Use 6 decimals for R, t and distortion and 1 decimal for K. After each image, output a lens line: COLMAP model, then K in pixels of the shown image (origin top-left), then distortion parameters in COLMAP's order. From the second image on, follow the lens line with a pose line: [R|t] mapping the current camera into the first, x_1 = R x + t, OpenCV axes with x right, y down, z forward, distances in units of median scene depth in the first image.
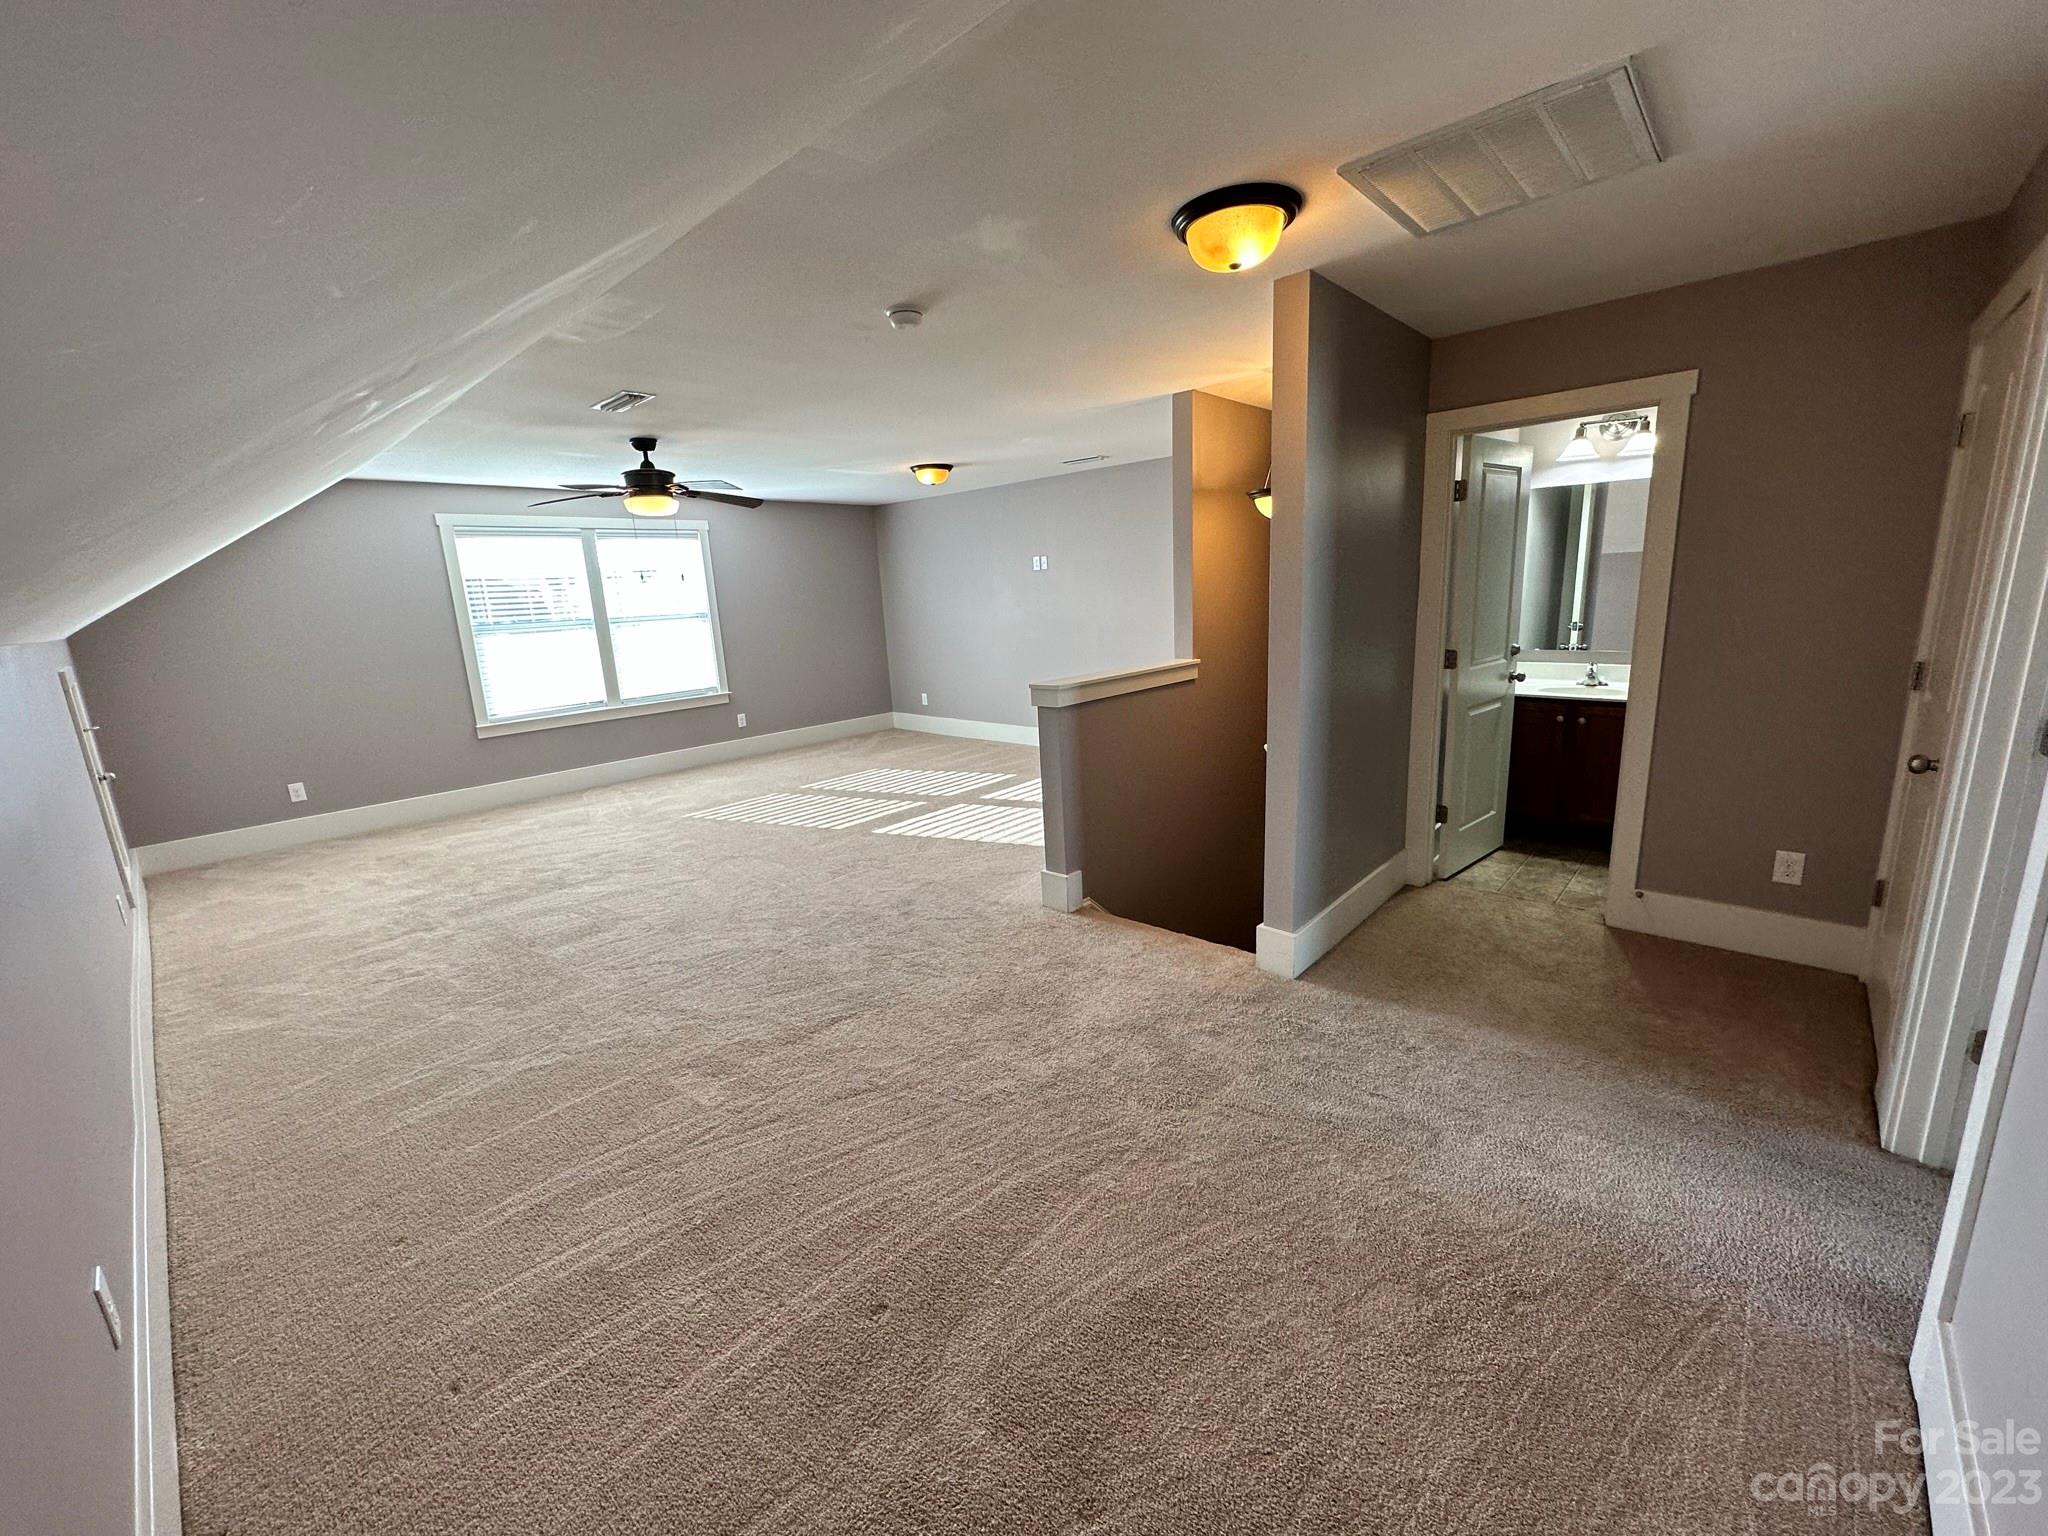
lens RADIAL K [[812.0, 0, 1018.0], [0, 812.0, 776.6], [0, 0, 1]] dist [-0.000007, -0.000004]
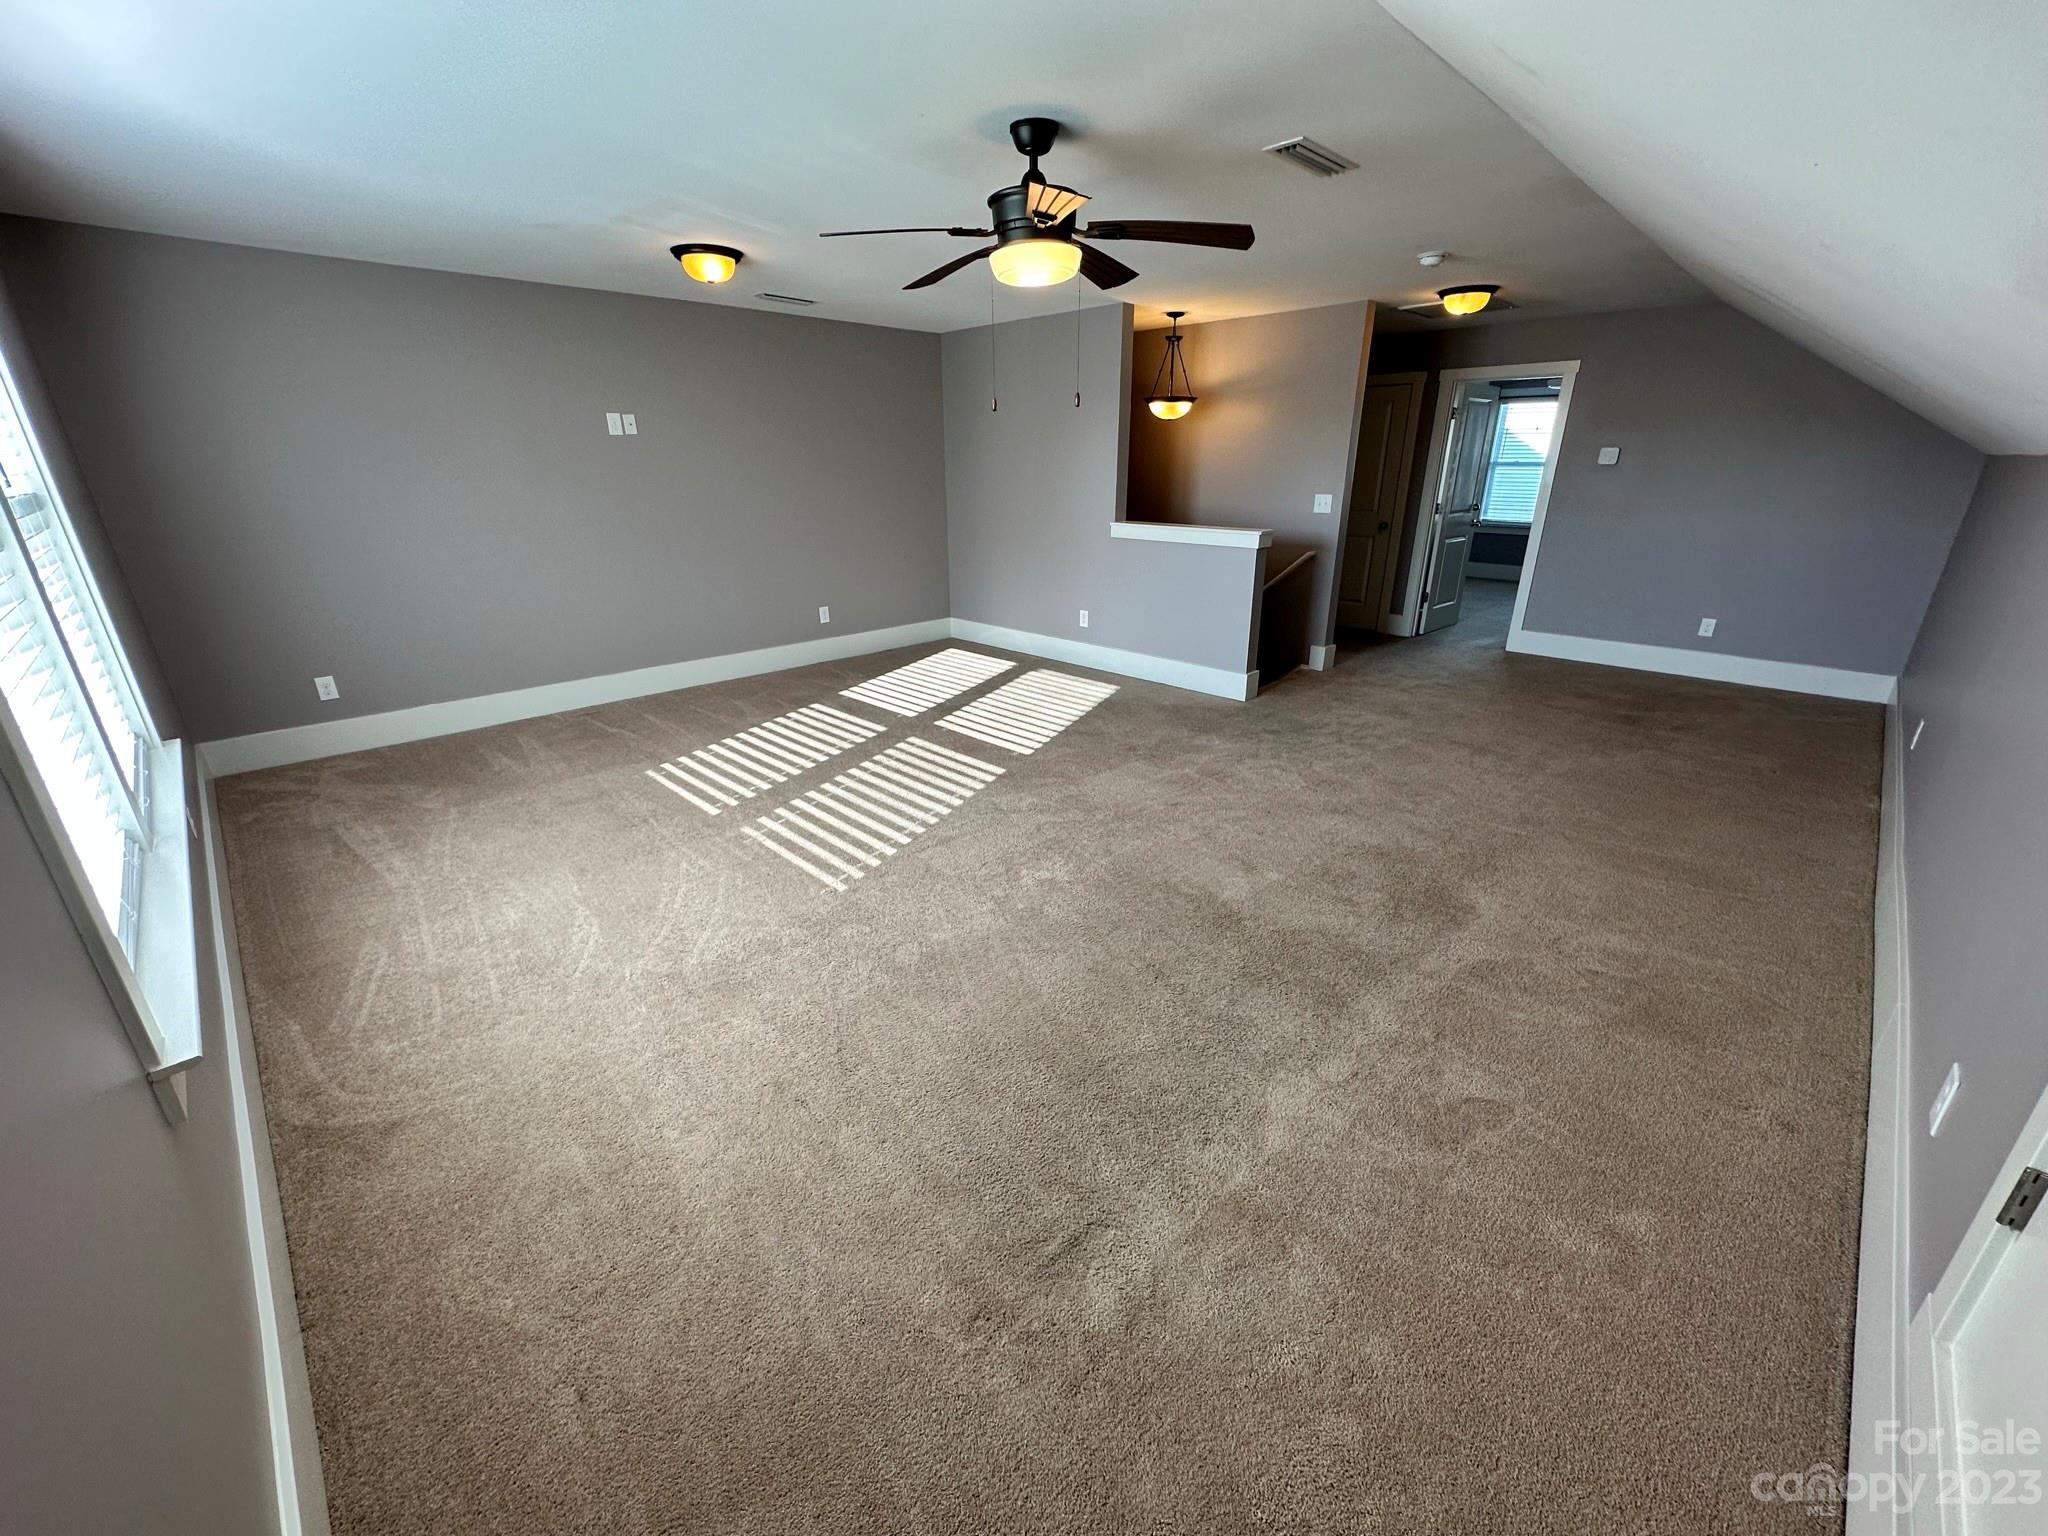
lens RADIAL K [[812.0, 0, 1013.9], [0, 812.0, 762.4], [0, 0, 1]] dist [-0.000007, -0.000004]
pose [[0.051729, -0.299307, 0.952754, -0.891580], [0.227891, 0.932397, 0.280538, -0.147314], [-0.972312, 0.202612, 0.116442, 0.846244]]
